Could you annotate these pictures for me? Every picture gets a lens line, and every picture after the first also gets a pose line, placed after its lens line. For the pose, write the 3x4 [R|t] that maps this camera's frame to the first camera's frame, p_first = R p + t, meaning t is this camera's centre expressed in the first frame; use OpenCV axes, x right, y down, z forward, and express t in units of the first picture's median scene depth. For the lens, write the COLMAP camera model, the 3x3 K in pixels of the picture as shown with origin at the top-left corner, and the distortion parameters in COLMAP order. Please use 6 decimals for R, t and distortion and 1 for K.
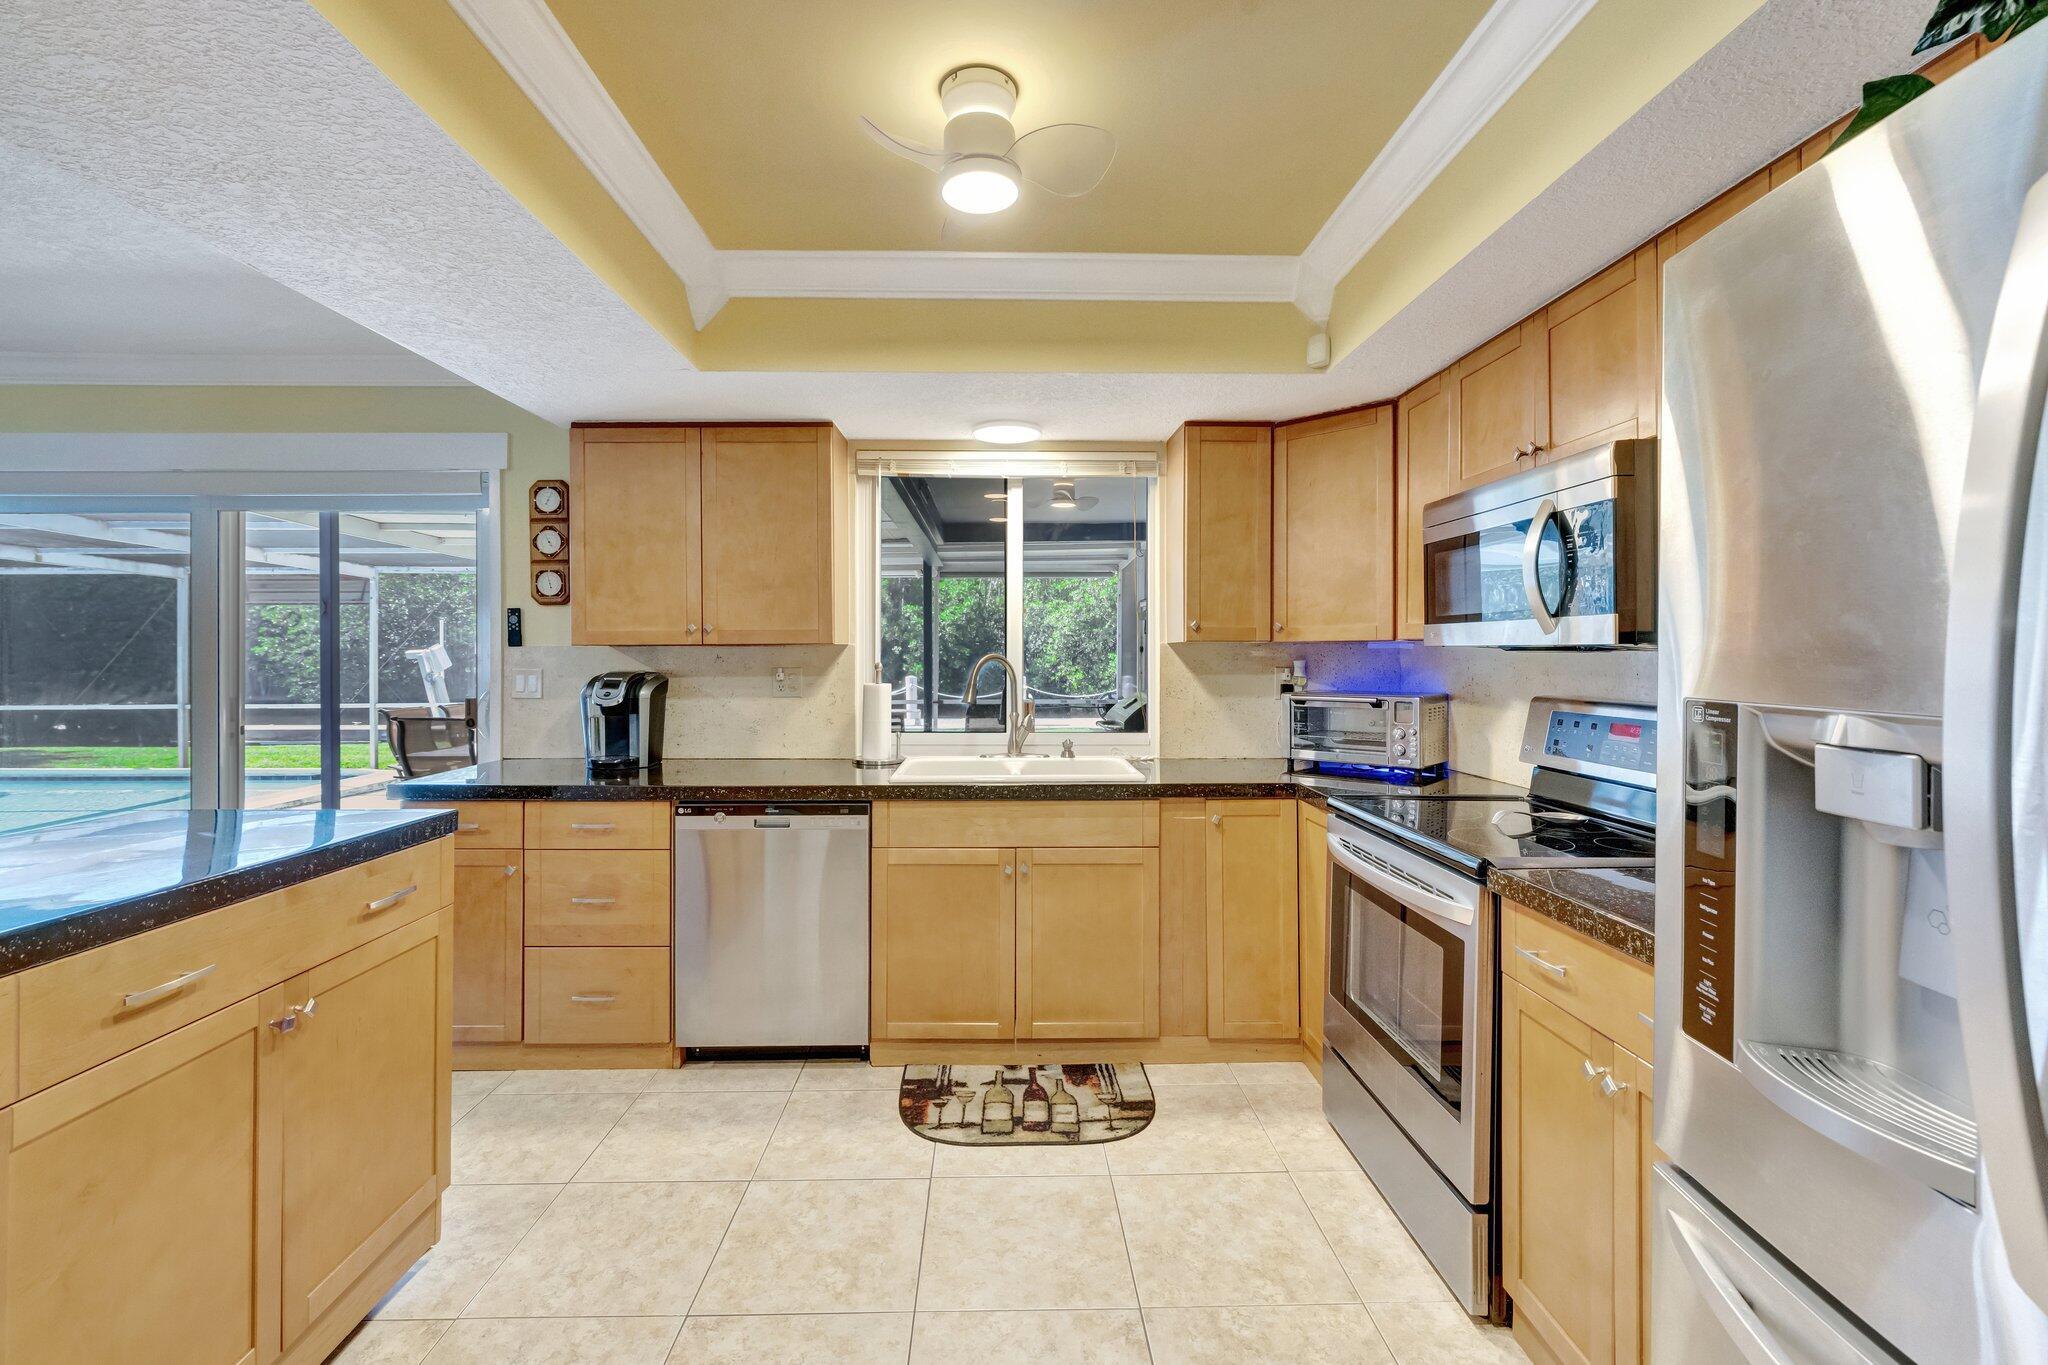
lens RADIAL K [[860.8, 0, 1007.3], [0, 860.8, 649.9], [0, 0, 1]] dist [0.001309, 0.001160]
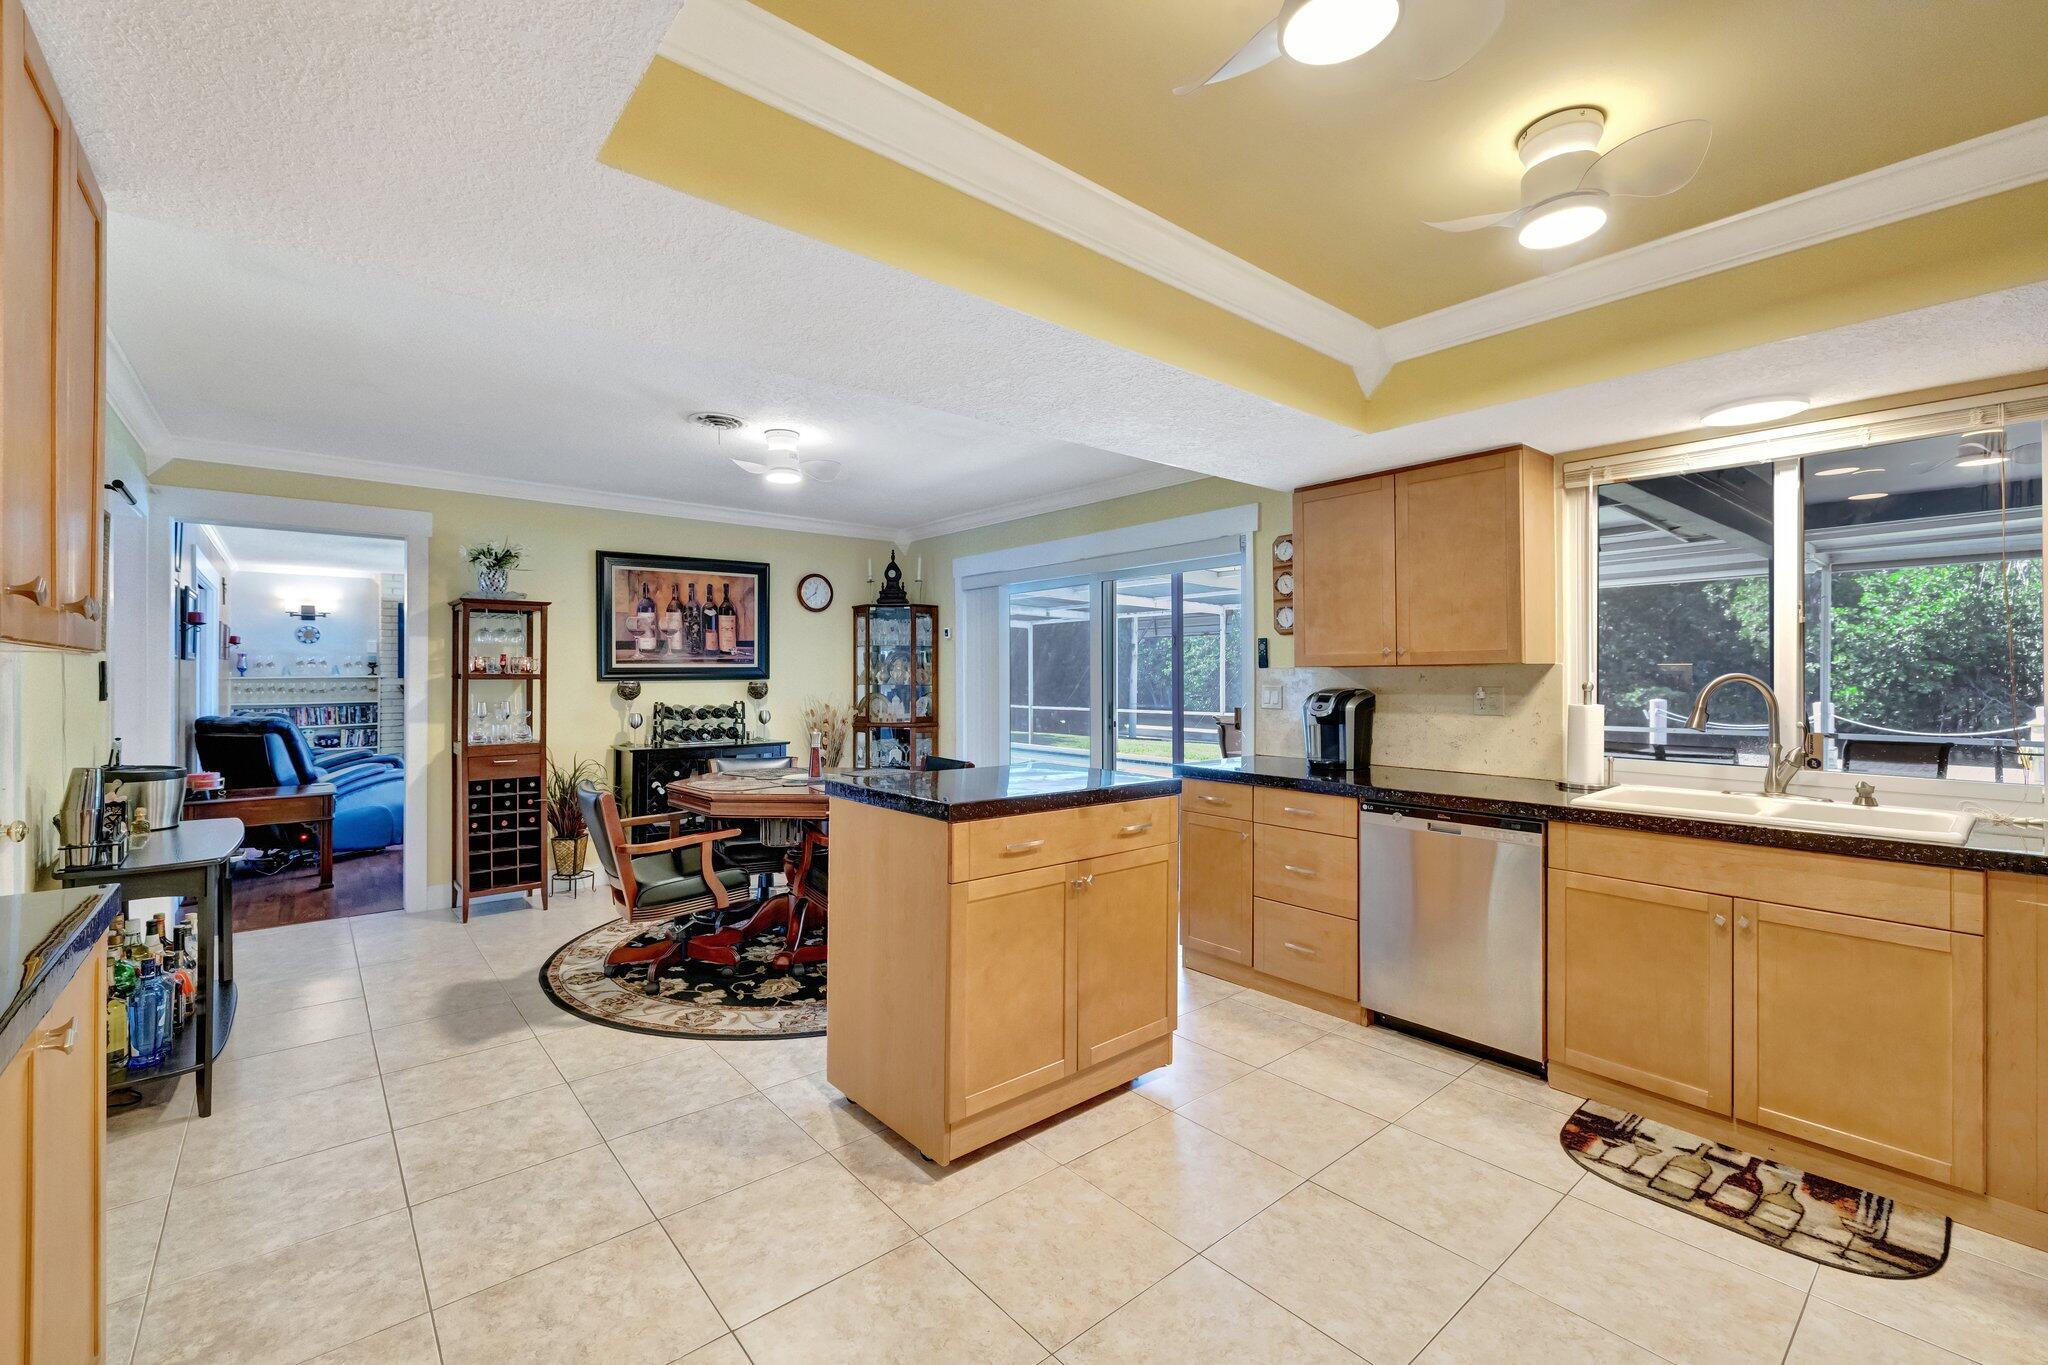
lens RADIAL K [[860.8, 0, 1025.8], [0, 860.8, 663.9], [0, 0, 1]] dist [0.001309, 0.001160]
pose [[0.632123, -0.010412, -0.774798, 0.234510], [0.005528, 0.999945, -0.008927, -0.000736], [0.774849, 0.001360, 0.632145, -0.099318]]
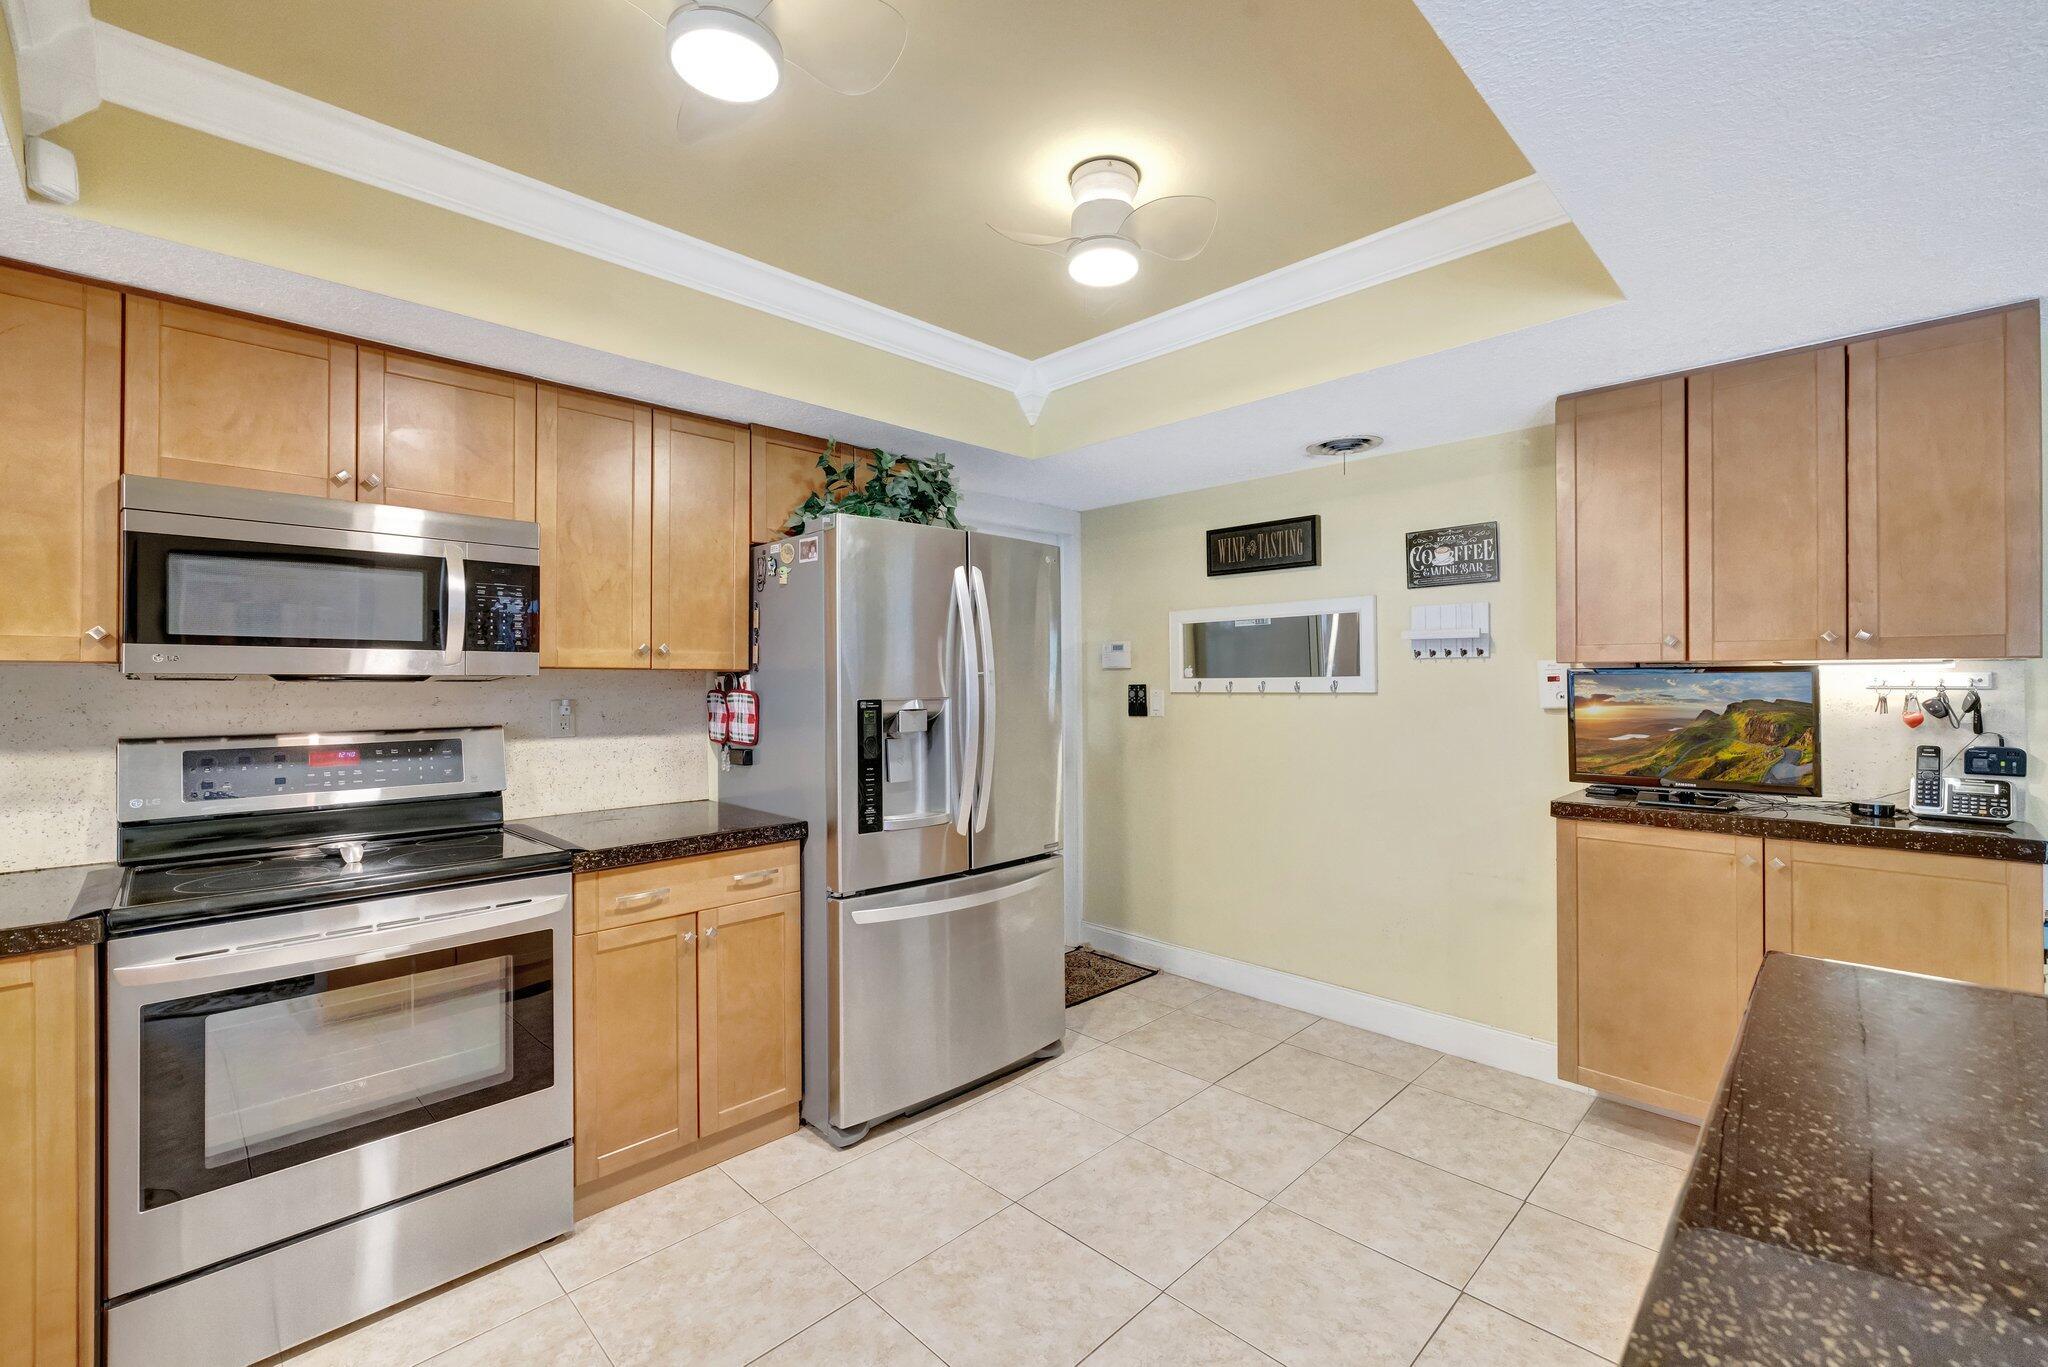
lens RADIAL K [[860.8, 0, 1028.9], [0, 860.8, 674.4], [0, 0, 1]] dist [0.001309, 0.001160]
pose [[-0.690676, 0.008098, 0.723119, -0.474039], [0.000365, 0.999941, -0.010850, 0.004068], [-0.723164, -0.007229, -0.690638, 0.833007]]
